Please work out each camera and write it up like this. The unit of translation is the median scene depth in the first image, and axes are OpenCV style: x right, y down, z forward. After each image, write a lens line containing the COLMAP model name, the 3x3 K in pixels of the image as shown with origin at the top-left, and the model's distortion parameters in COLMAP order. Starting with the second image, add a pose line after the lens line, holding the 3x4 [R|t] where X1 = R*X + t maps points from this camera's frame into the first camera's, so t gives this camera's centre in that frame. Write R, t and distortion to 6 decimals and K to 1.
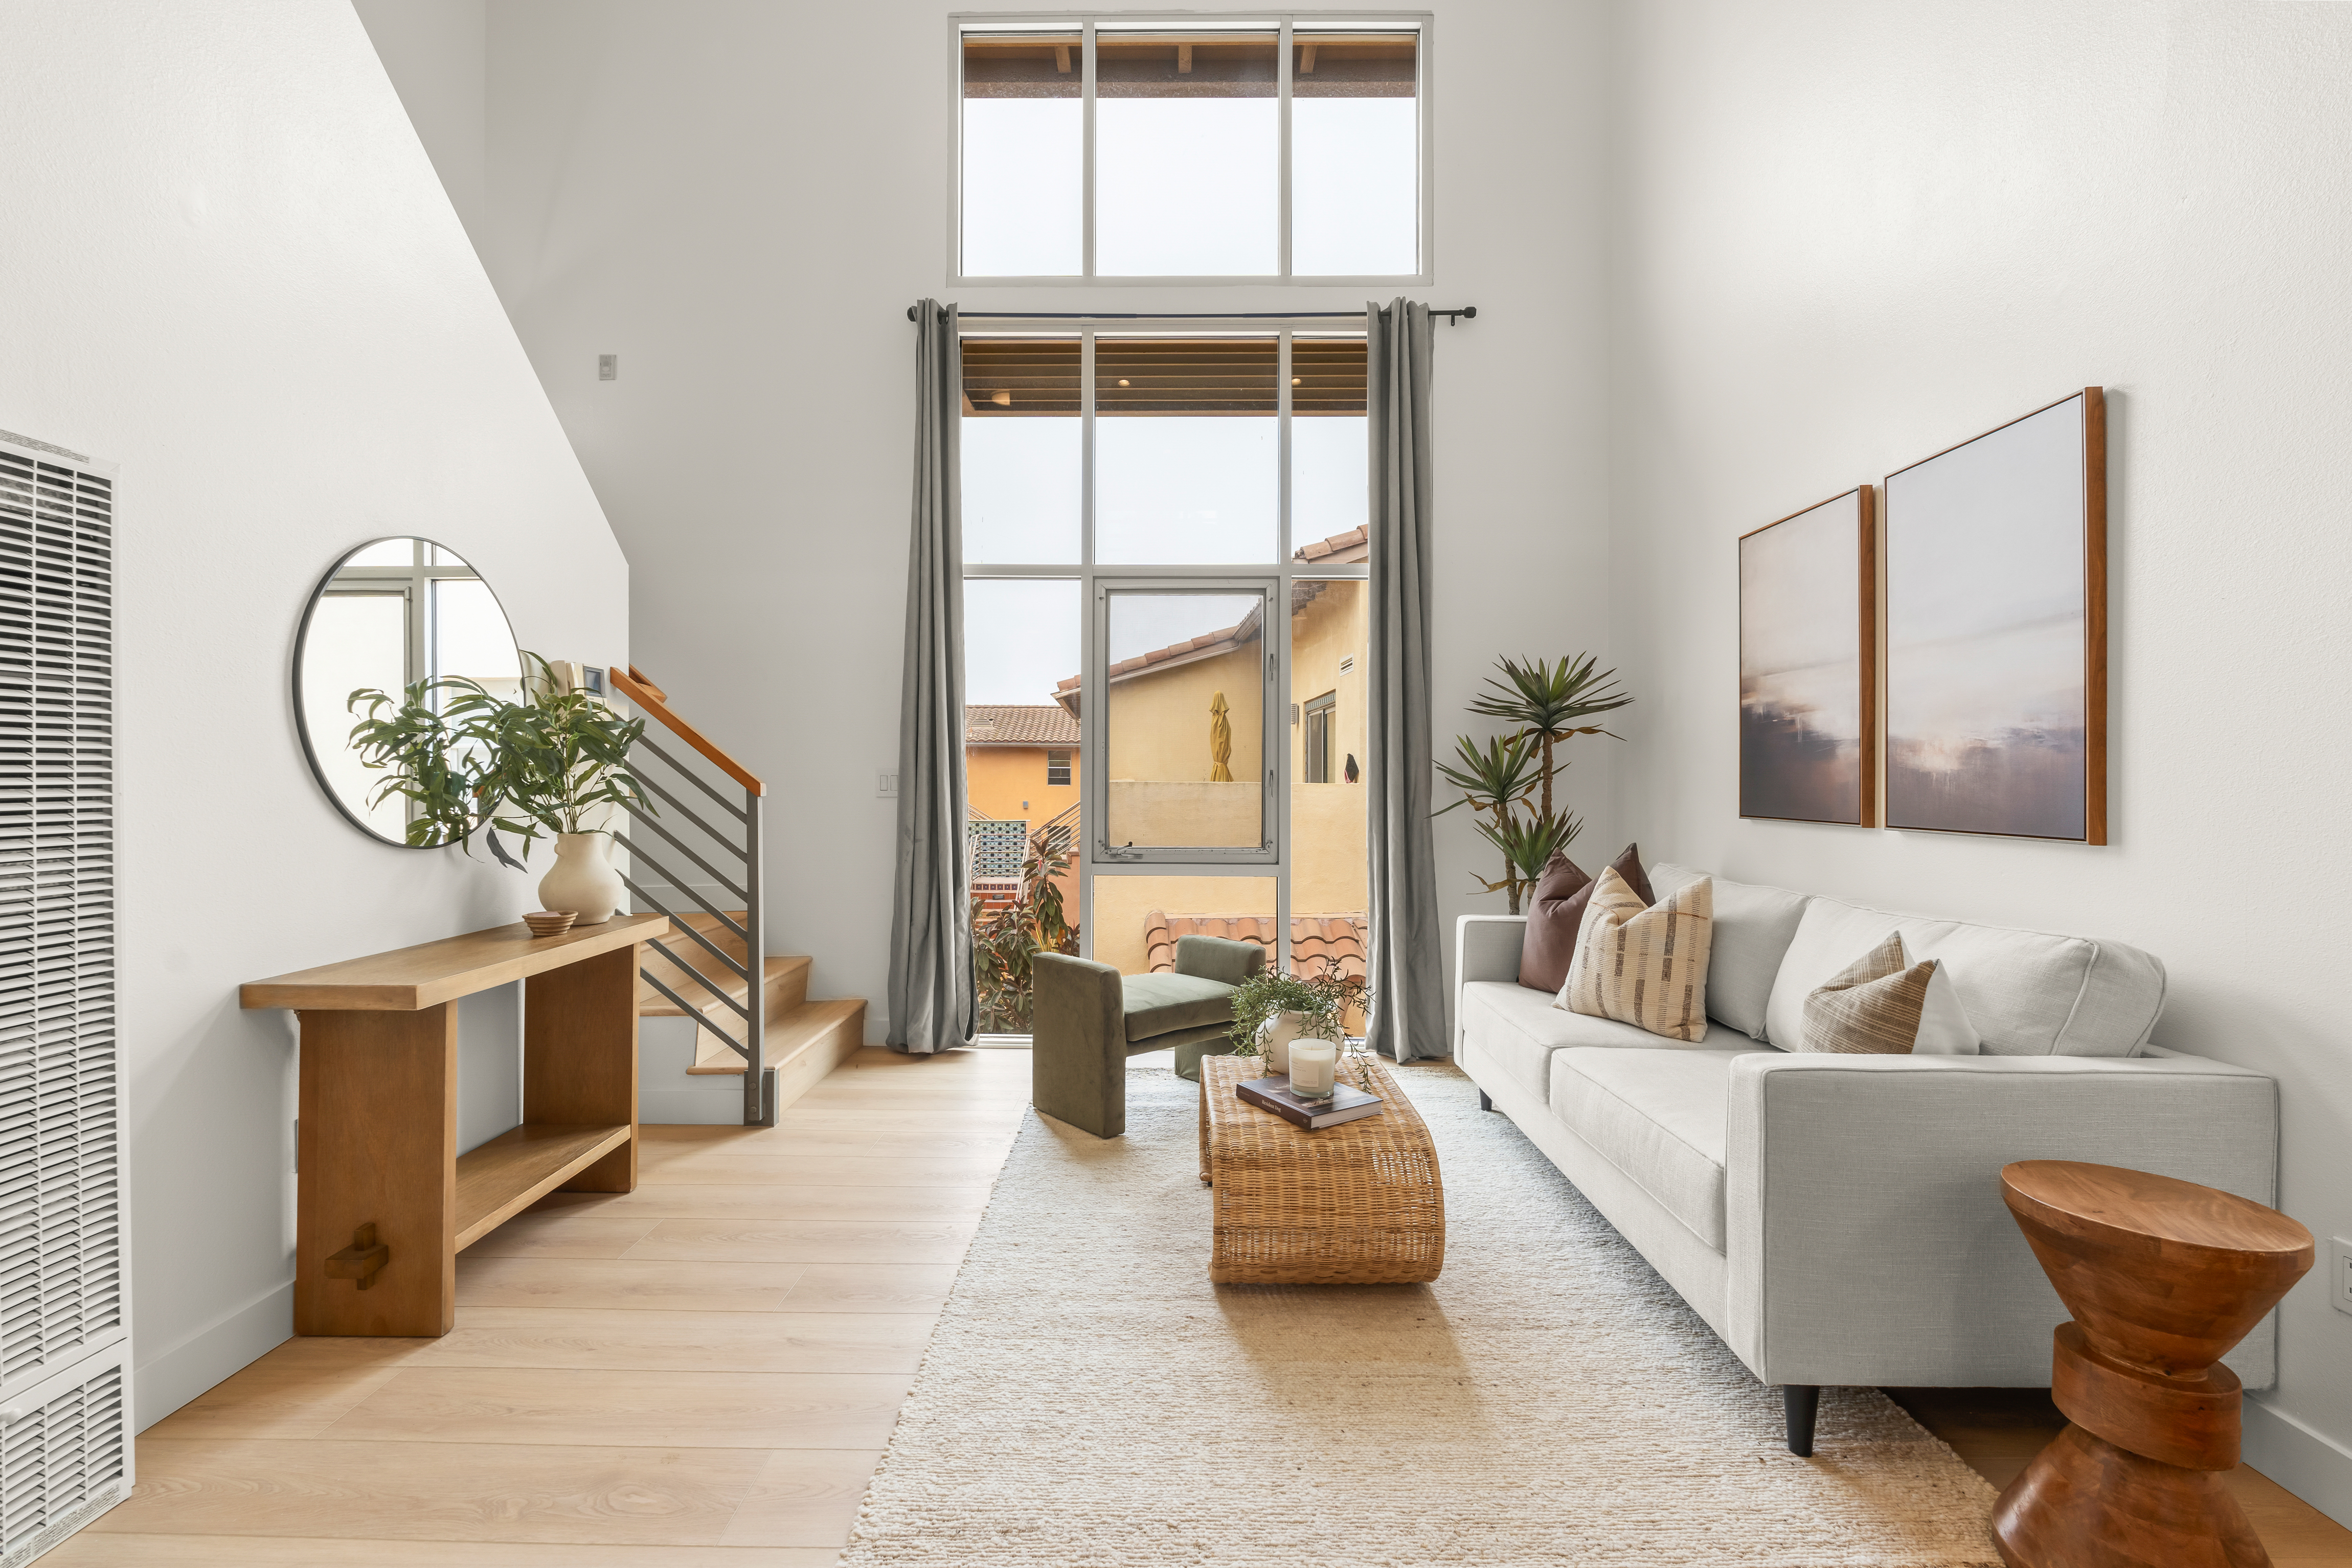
lens RADIAL K [[1035.1, 0, 1173.0], [0, 1035.1, 771.6], [0, 0, 1]] dist [-0.005509, 0.000409]
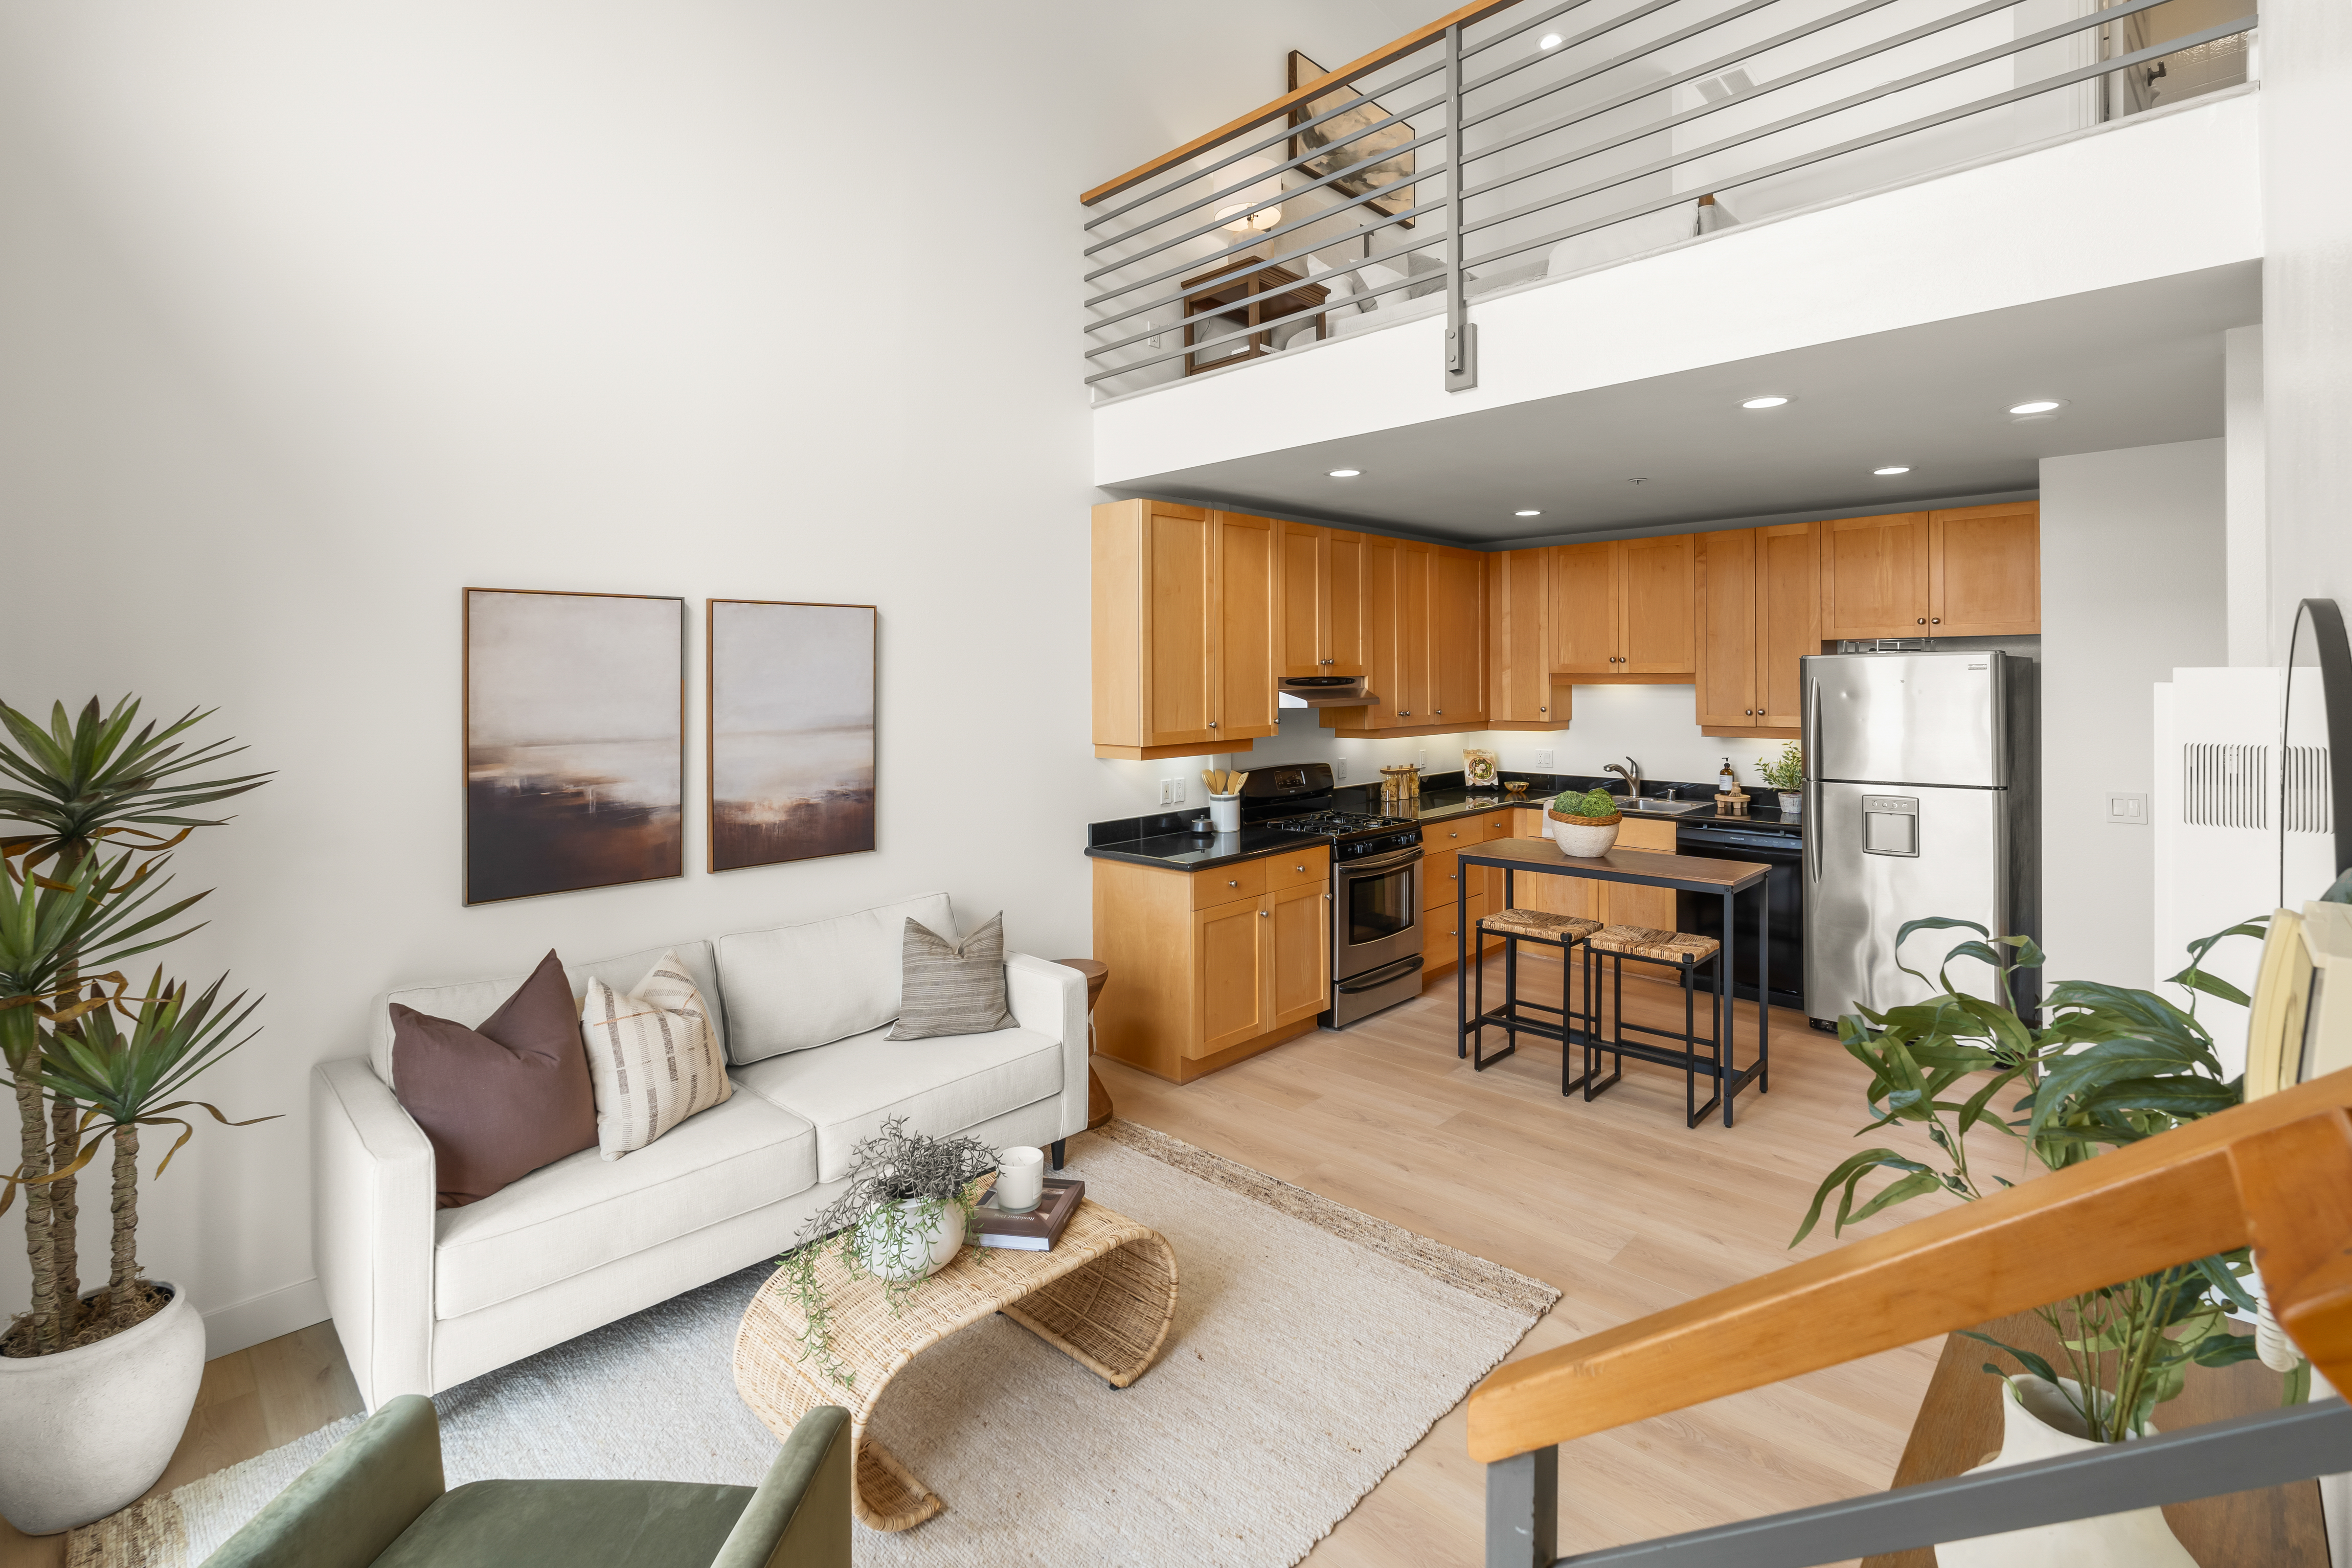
lens RADIAL K [[1035.1, 0, 1186.8], [0, 1035.1, 685.1], [0, 0, 1]] dist [-0.005509, 0.000409]
pose [[-0.719657, 0.000064, 0.694330, -0.551821], [0.004665, 0.999978, 0.004744, -0.159496], [-0.694314, 0.006653, -0.719641, 1.324800]]
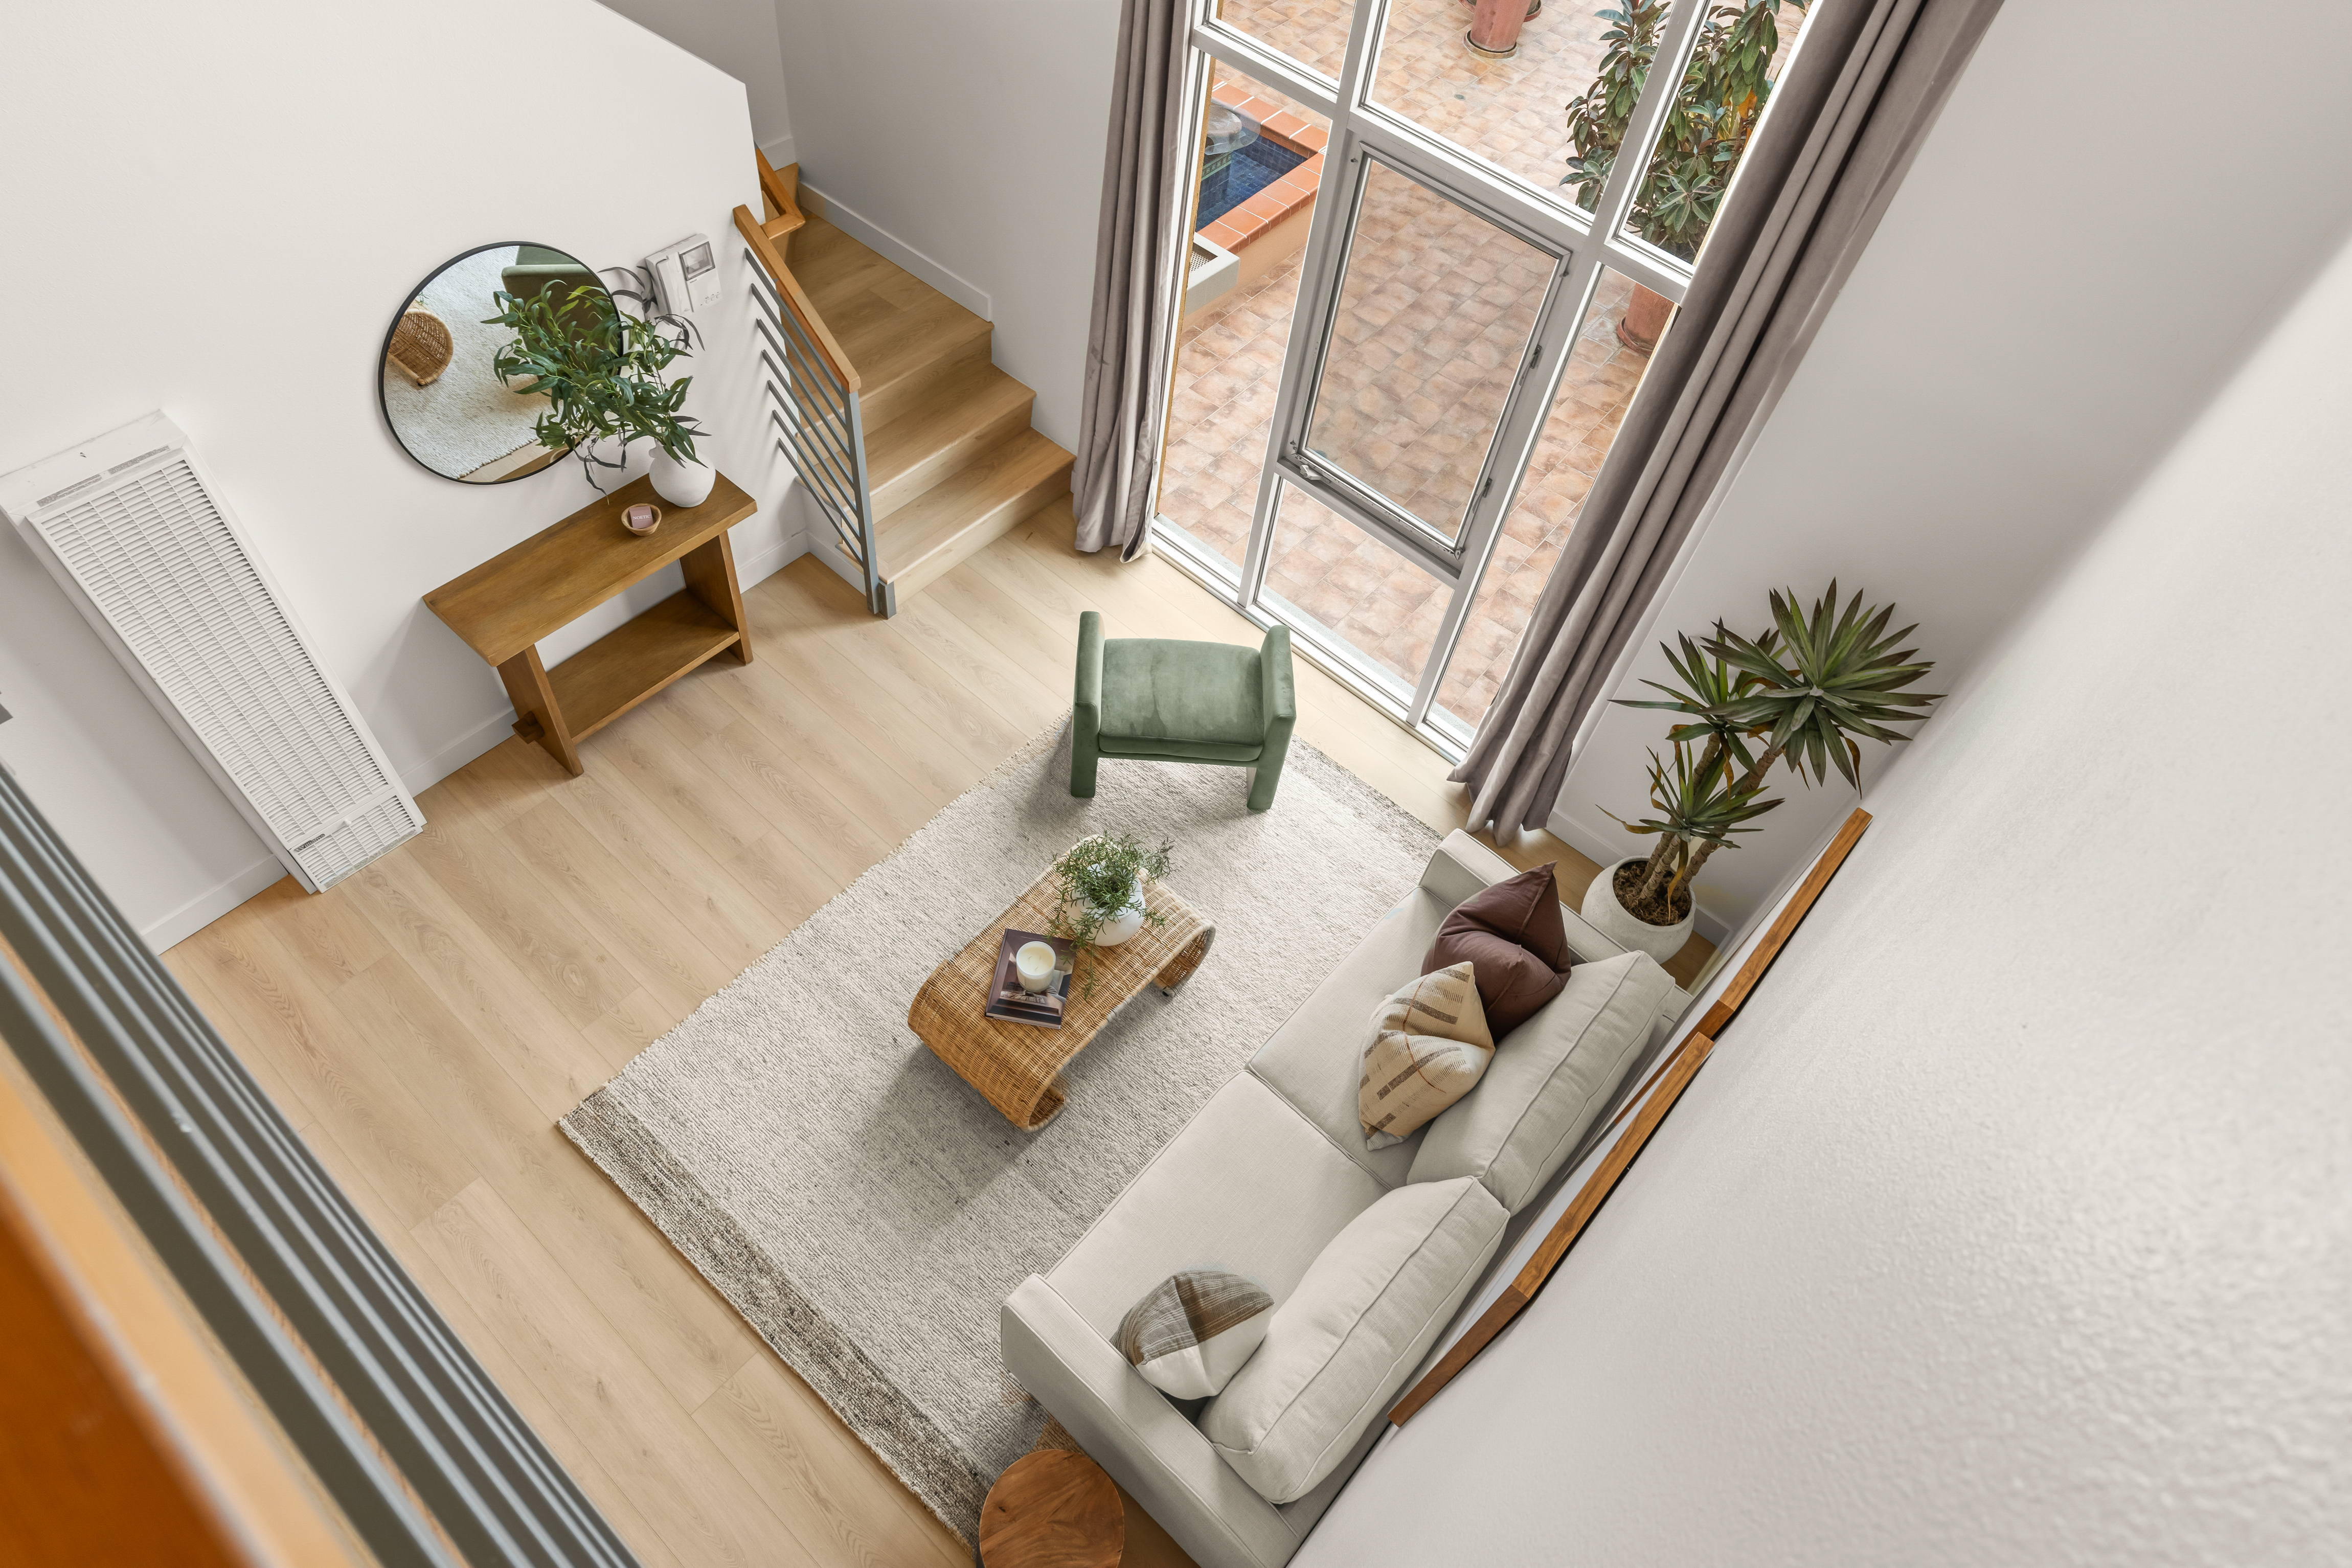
lens RADIAL K [[1388.2, 0, 1169.8], [0, 1388.2, 769.1], [0, 0, 1]] dist [-0.002360, -0.000078]
pose [[0.754237, 0.564867, -0.334742, 0.553467], [-0.088222, 0.592368, 0.800823, -0.969162], [0.650649, -0.574478, 0.496620, 0.356758]]
